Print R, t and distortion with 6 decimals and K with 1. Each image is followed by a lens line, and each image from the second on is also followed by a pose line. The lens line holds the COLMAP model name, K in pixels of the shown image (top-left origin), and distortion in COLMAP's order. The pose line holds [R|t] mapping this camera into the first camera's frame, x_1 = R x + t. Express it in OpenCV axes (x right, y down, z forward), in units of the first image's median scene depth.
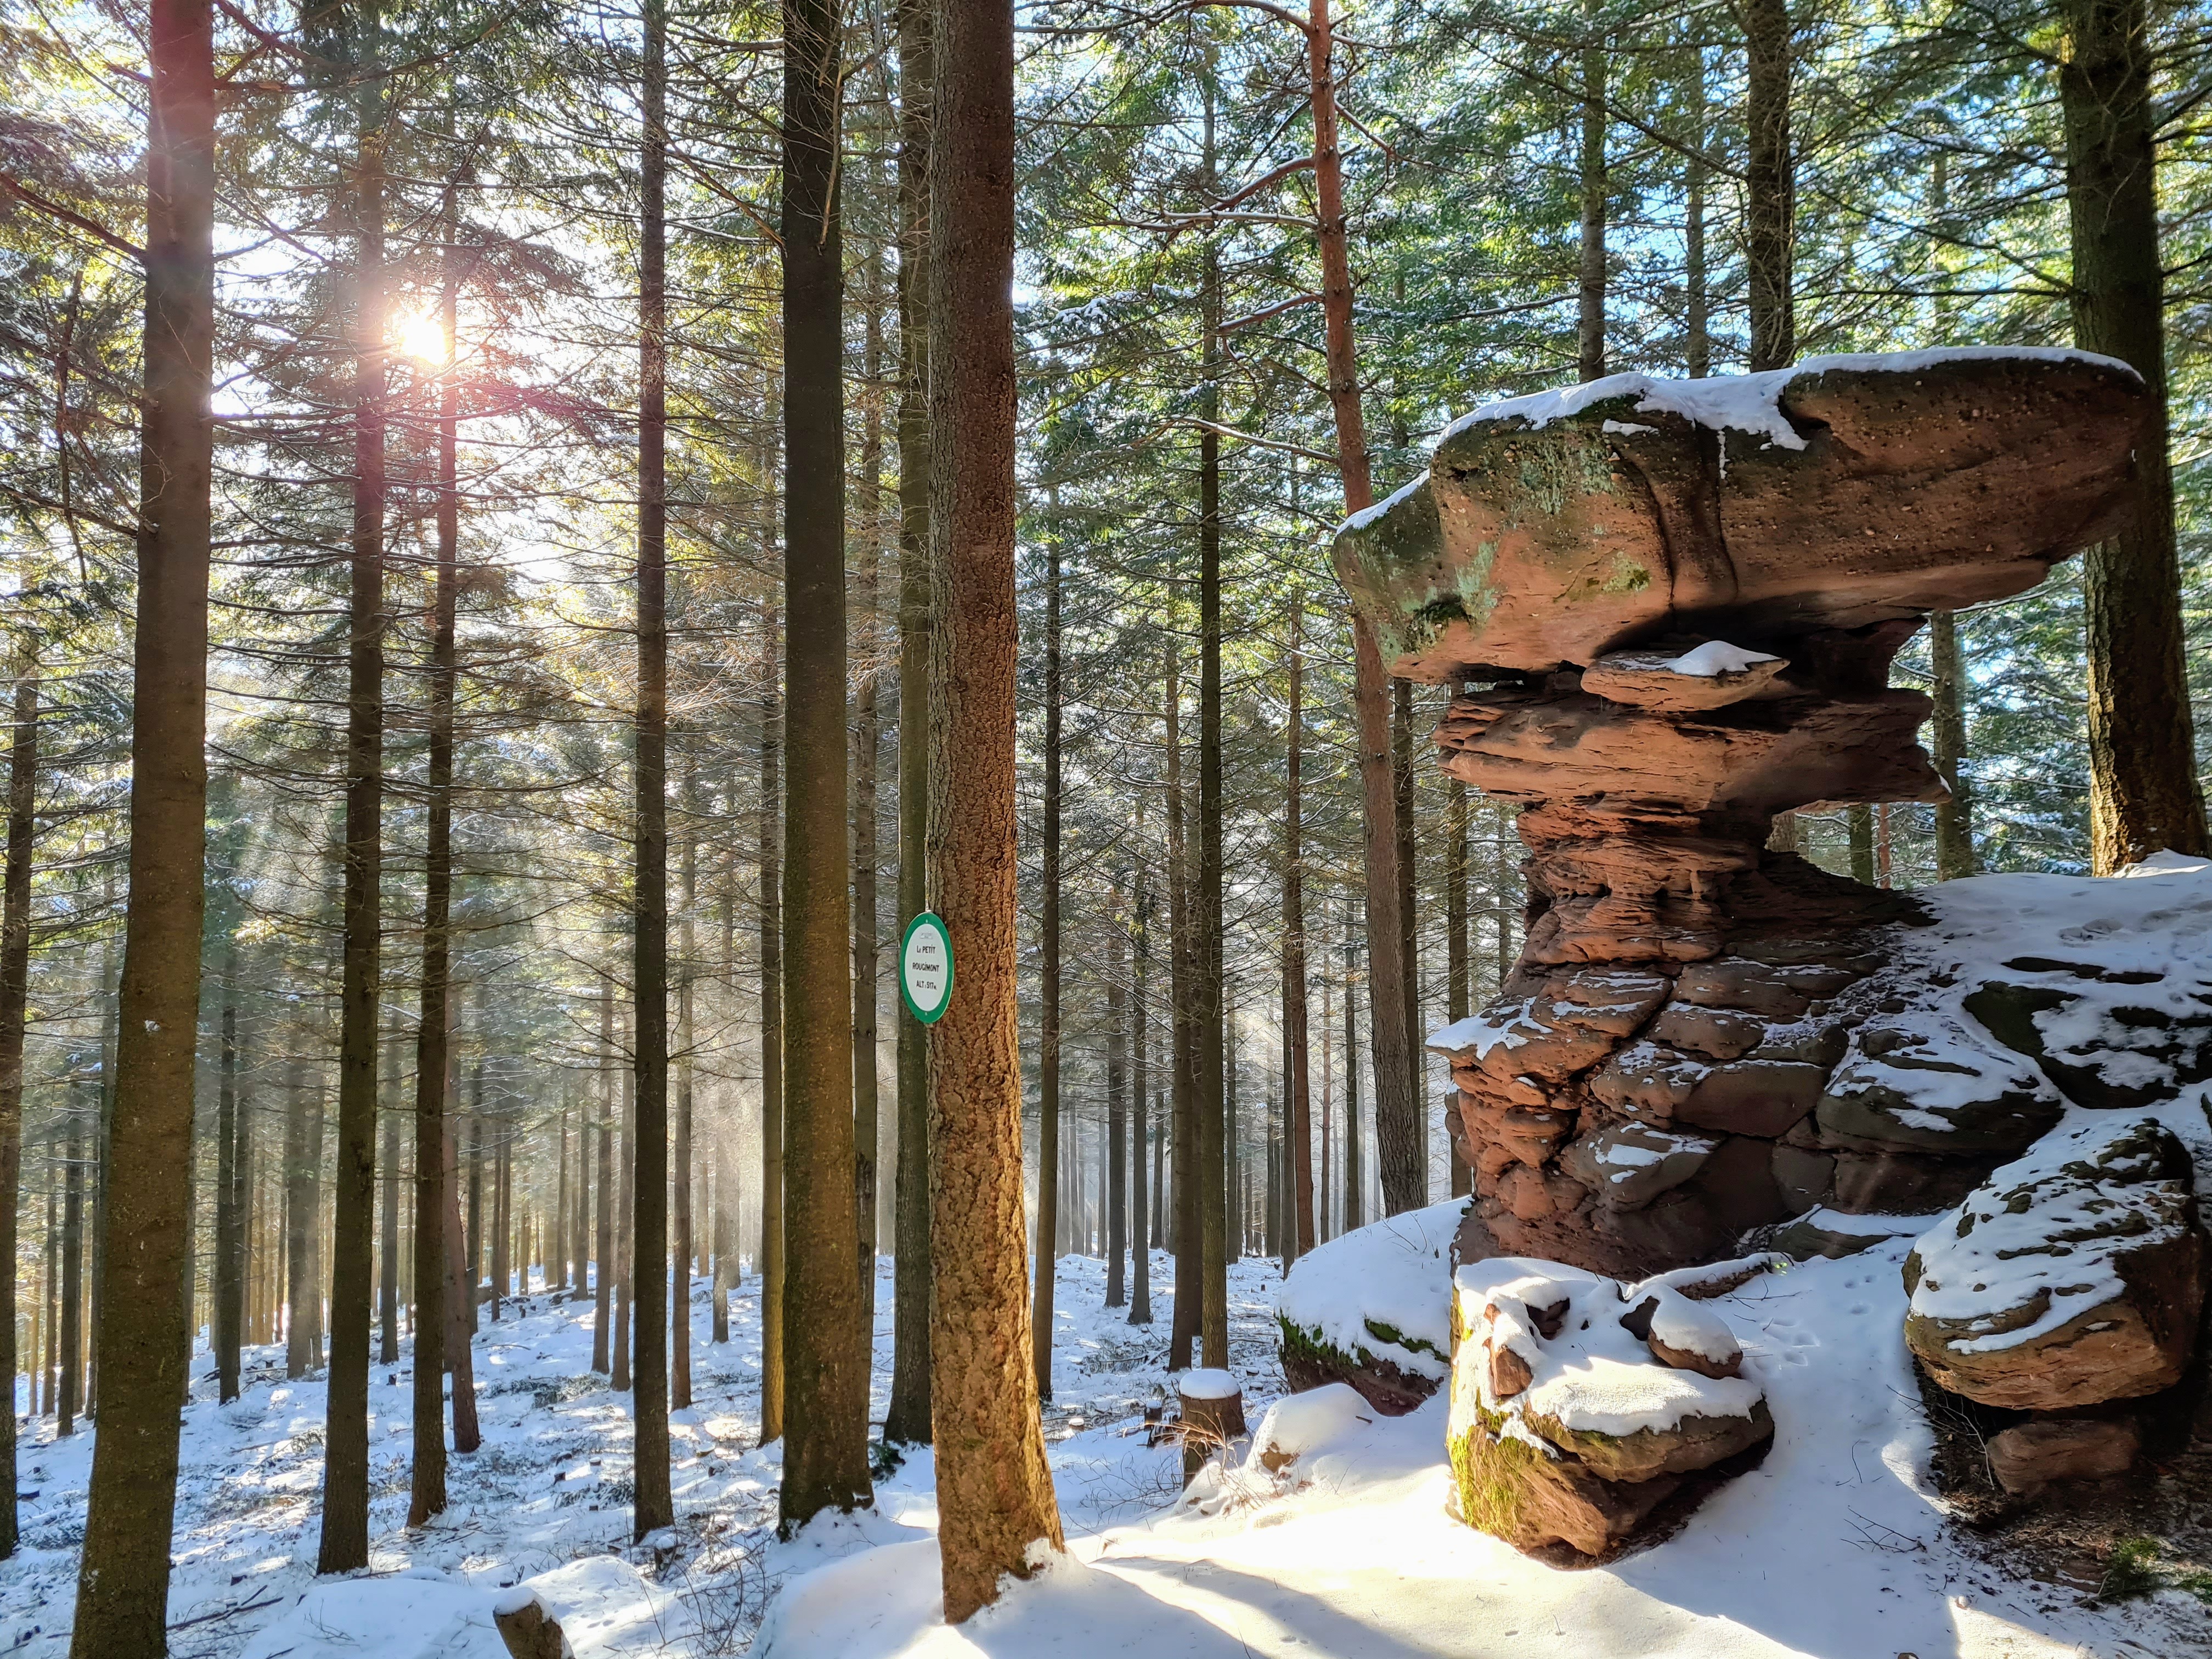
lens RADIAL K [[1703.6, 0, 1086.9], [0, 1703.6, 821.8], [0, 0, 1]] dist [0.069679, -0.057278]
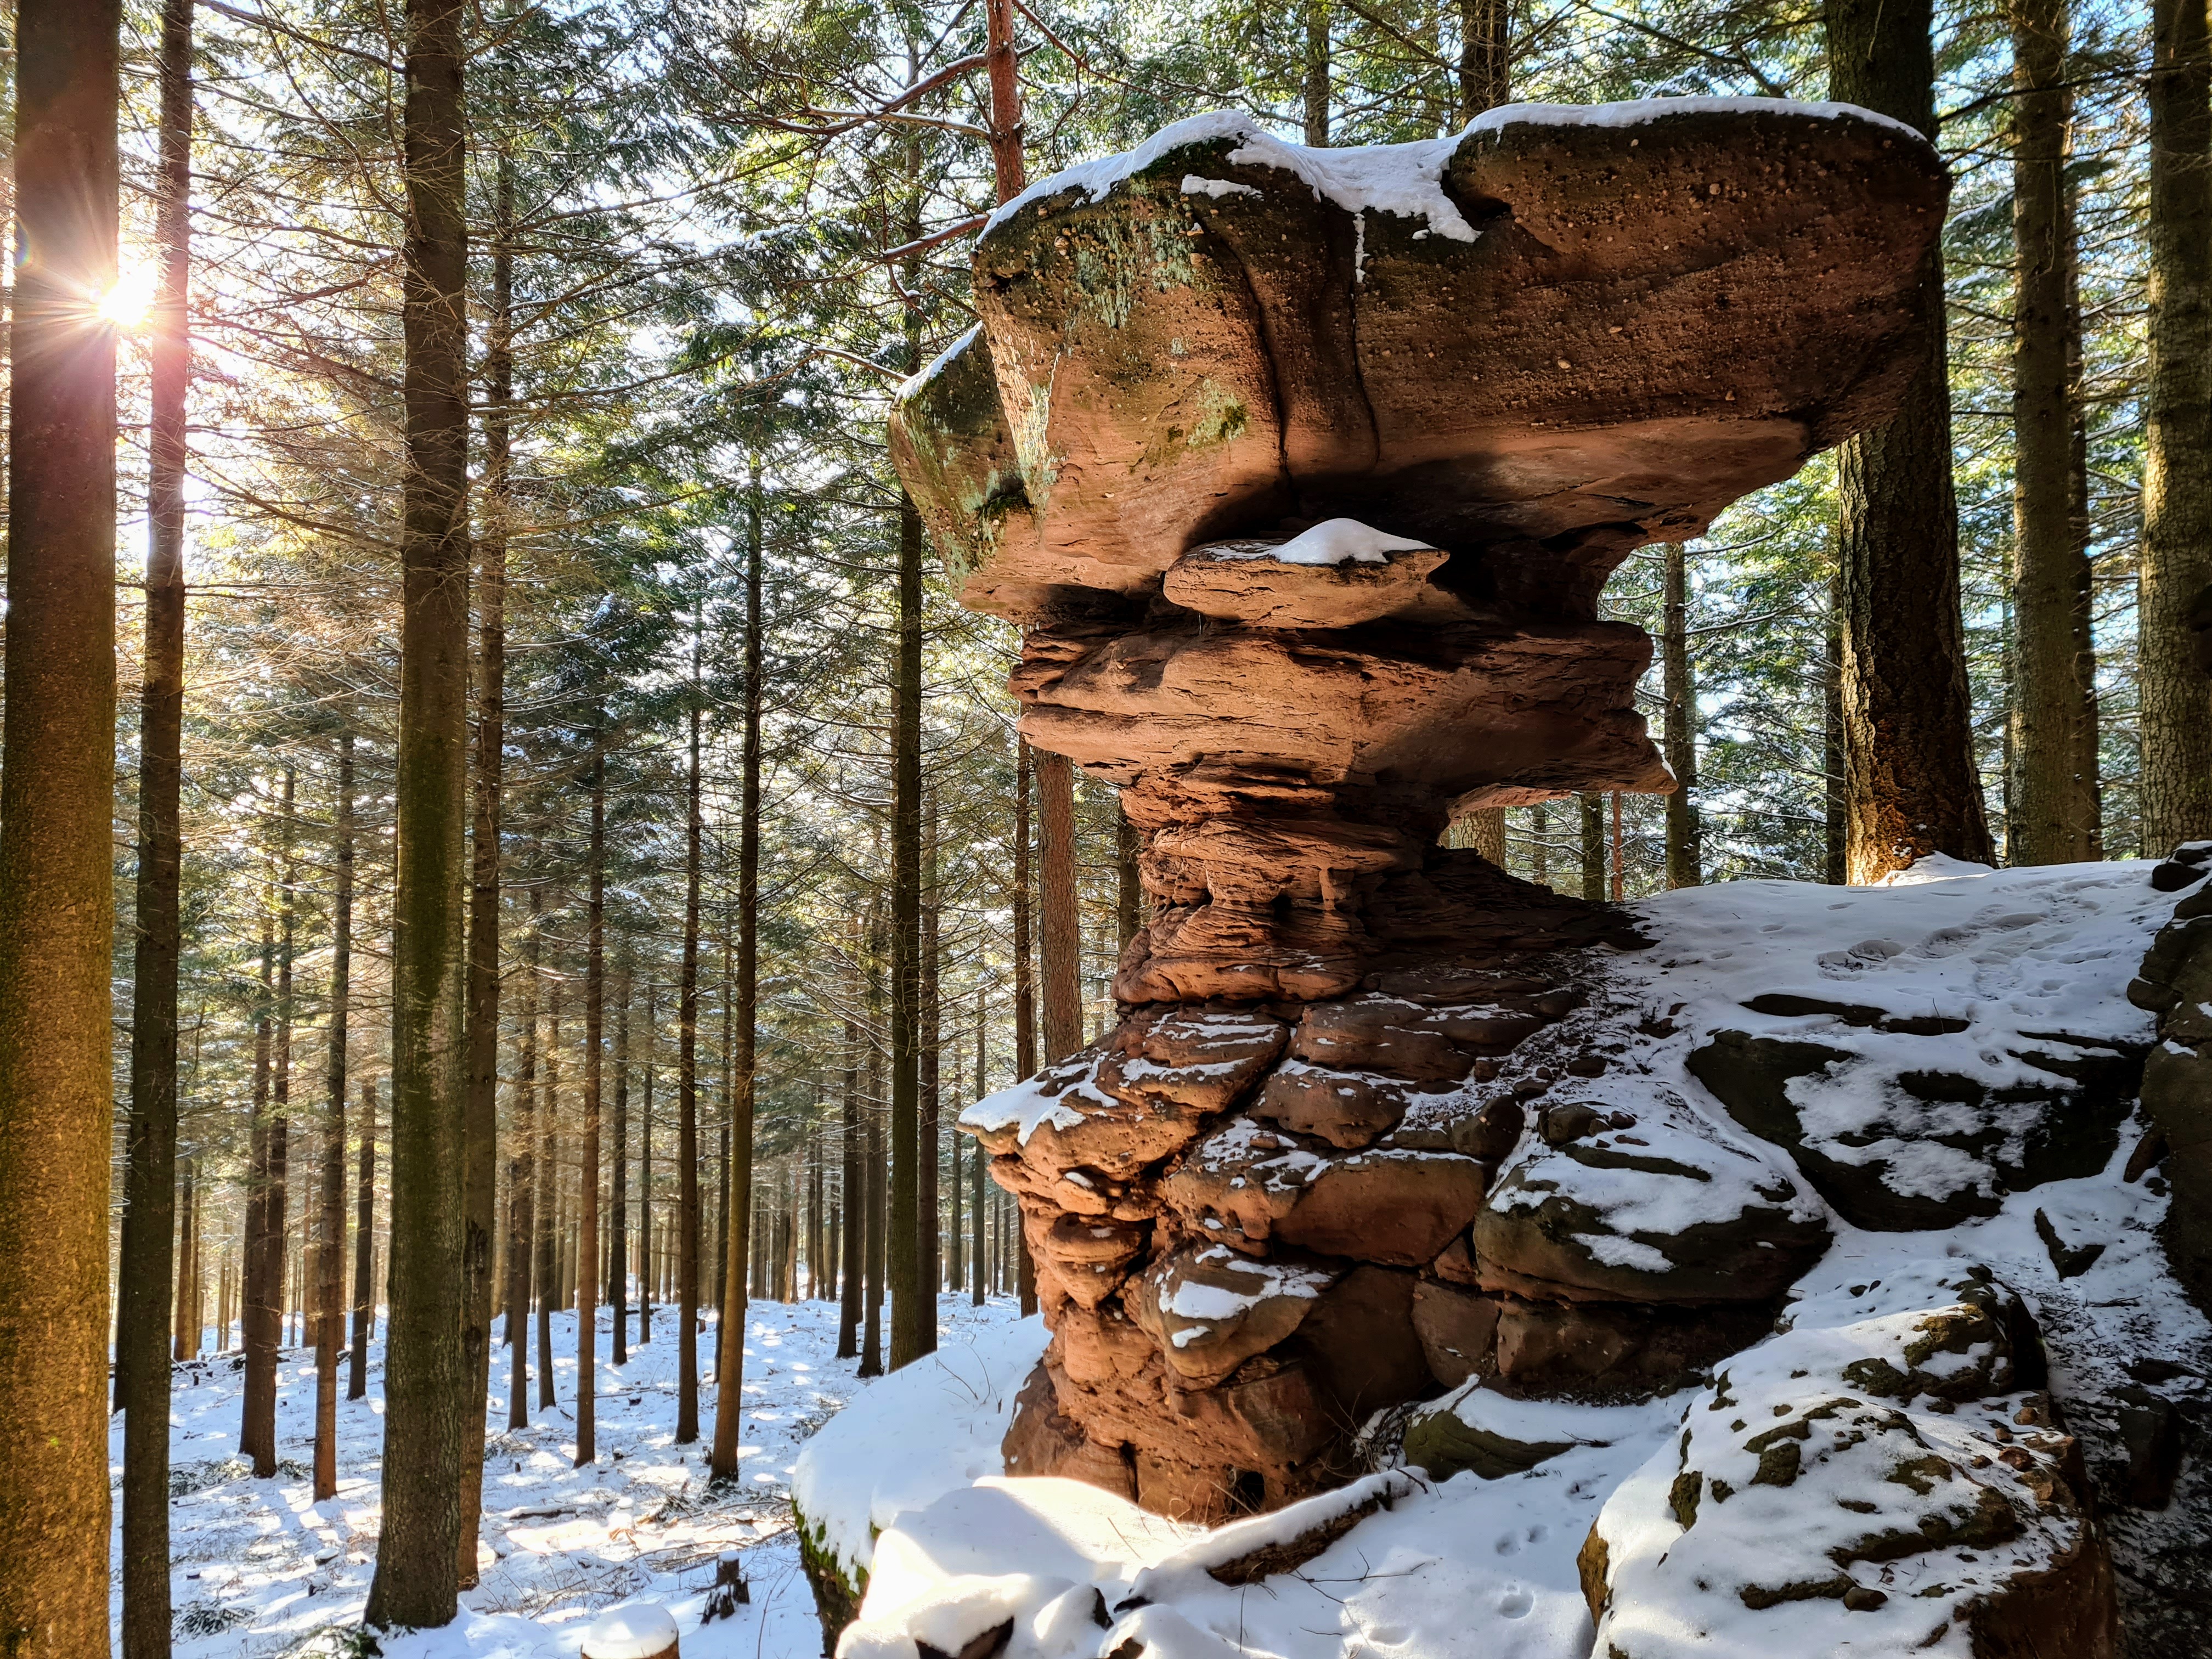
lens RADIAL K [[1703.6, 0, 1082.6], [0, 1703.6, 847.4], [0, 0, 1]] dist [0.069679, -0.057278]
pose [[0.991777, 0.010896, 0.127514, 0.180681], [-0.010488, 0.999938, -0.003868, 0.025172], [-0.127548, 0.002499, 0.991829, 0.352858]]
